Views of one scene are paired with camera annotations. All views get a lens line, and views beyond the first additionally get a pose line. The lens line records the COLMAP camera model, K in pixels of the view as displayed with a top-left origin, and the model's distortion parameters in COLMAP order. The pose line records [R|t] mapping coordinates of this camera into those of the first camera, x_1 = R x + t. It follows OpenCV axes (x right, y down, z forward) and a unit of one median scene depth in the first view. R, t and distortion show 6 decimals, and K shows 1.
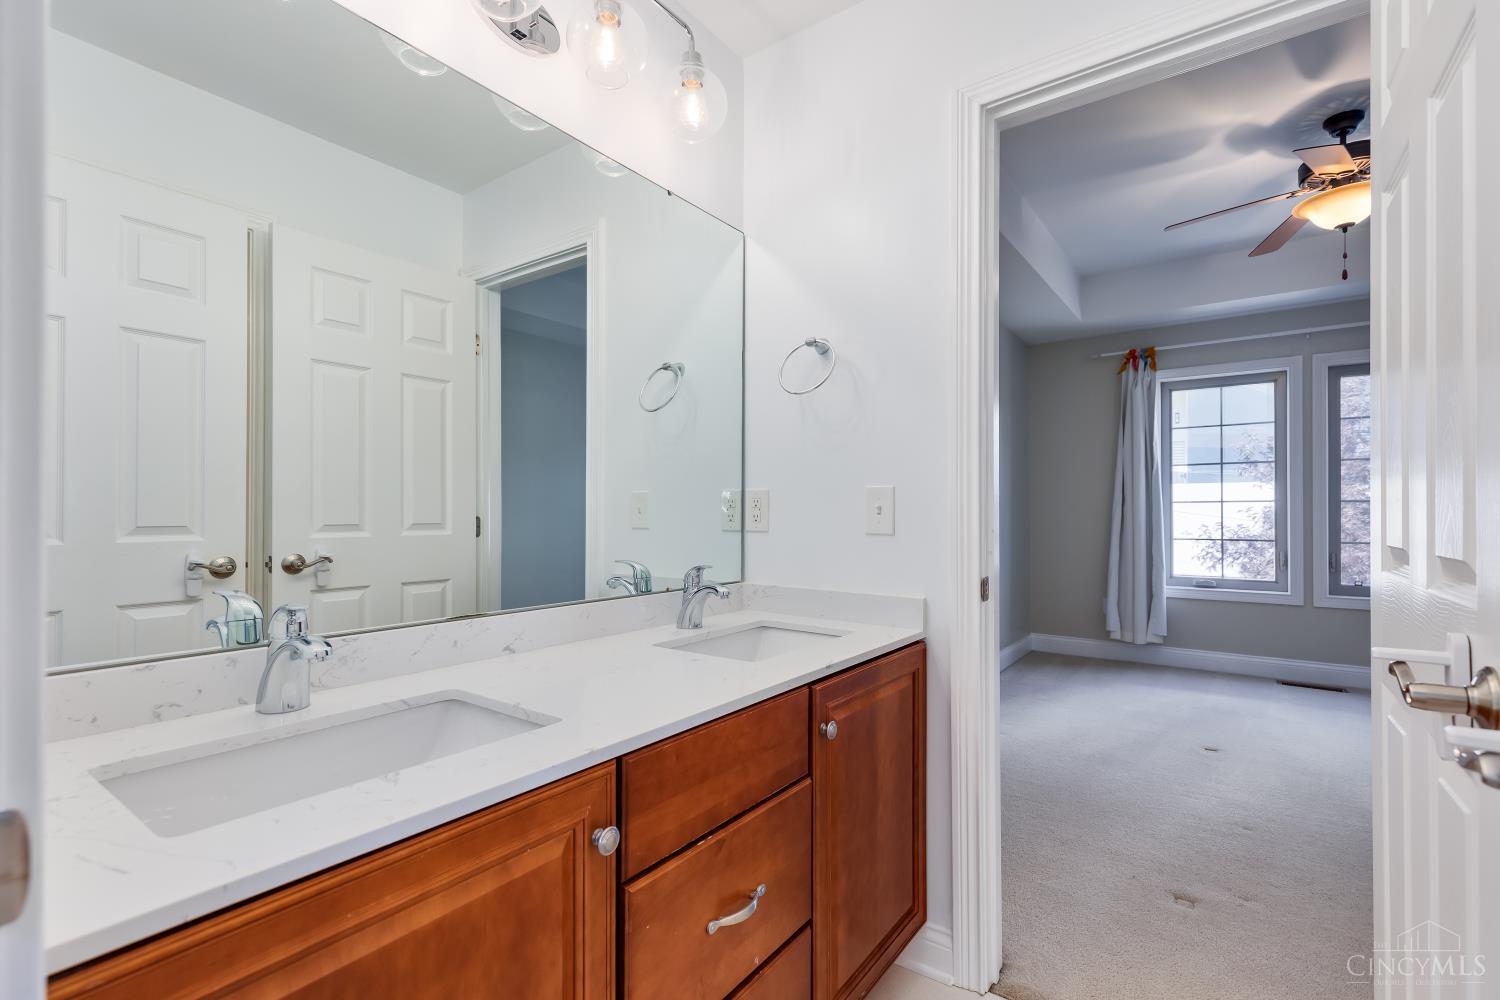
lens RADIAL K [[679.2, 0, 762.5], [0, 679.2, 507.6], [0, 0, 1]] dist [0.004876, 0.000324]
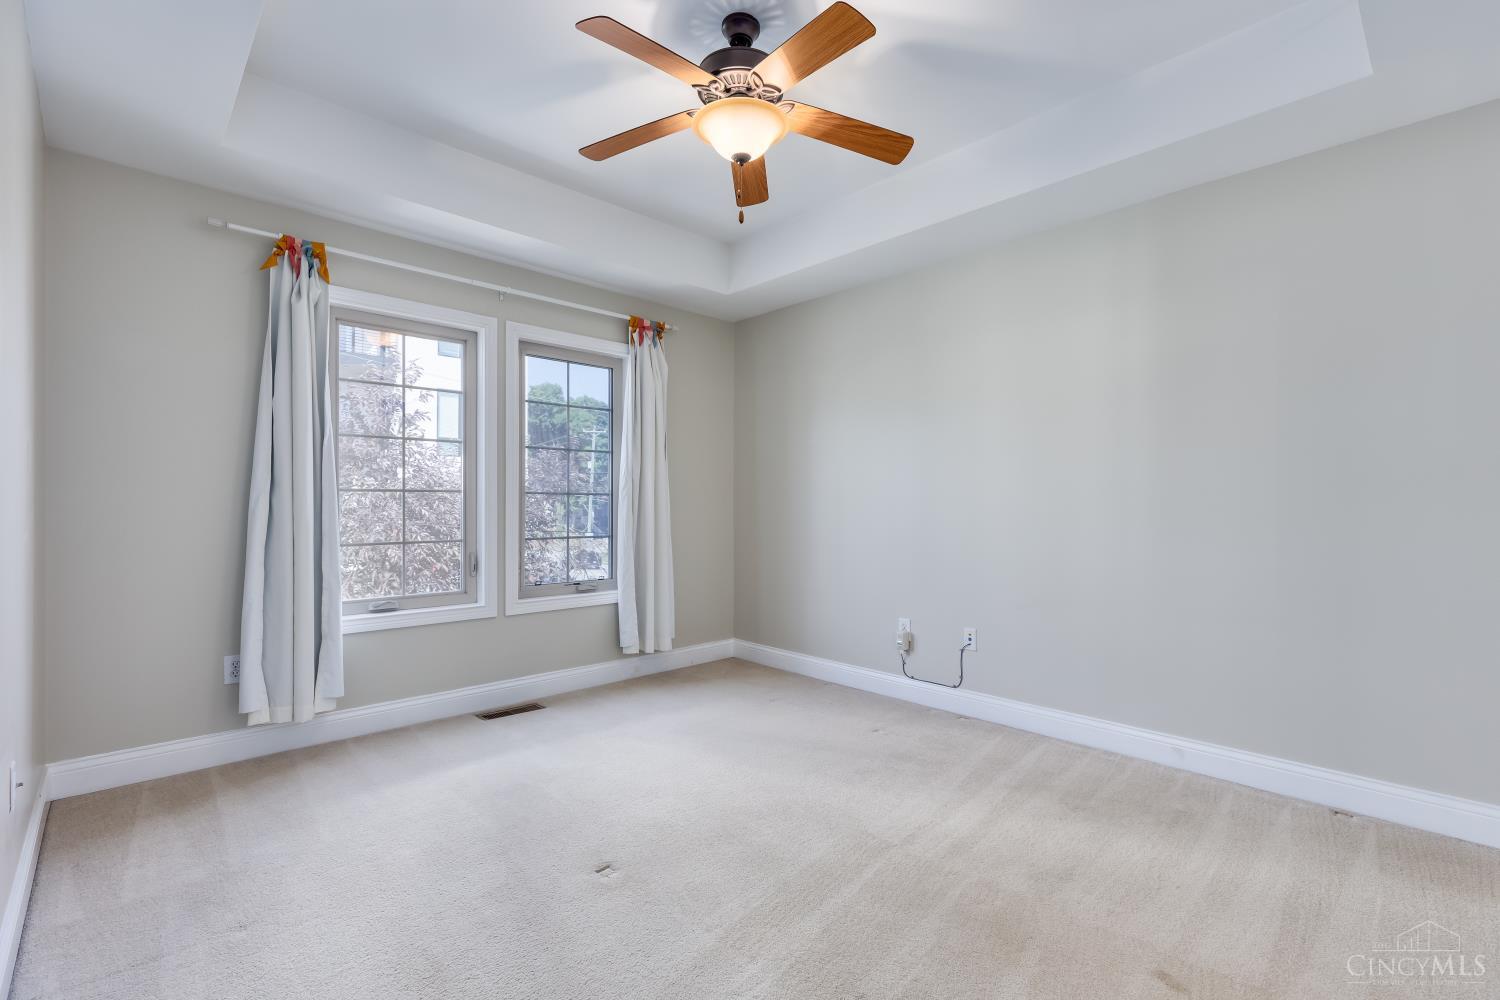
lens RADIAL K [[679.2, 0, 762.5], [0, 679.2, 507.6], [0, 0, 1]] dist [0.004876, 0.000324]
pose [[0.187698, -0.004541, 0.982216, 0.029435], [-0.005623, 0.999968, 0.005698, 0.002440], [-0.982211, -0.006592, 0.187666, 0.478363]]
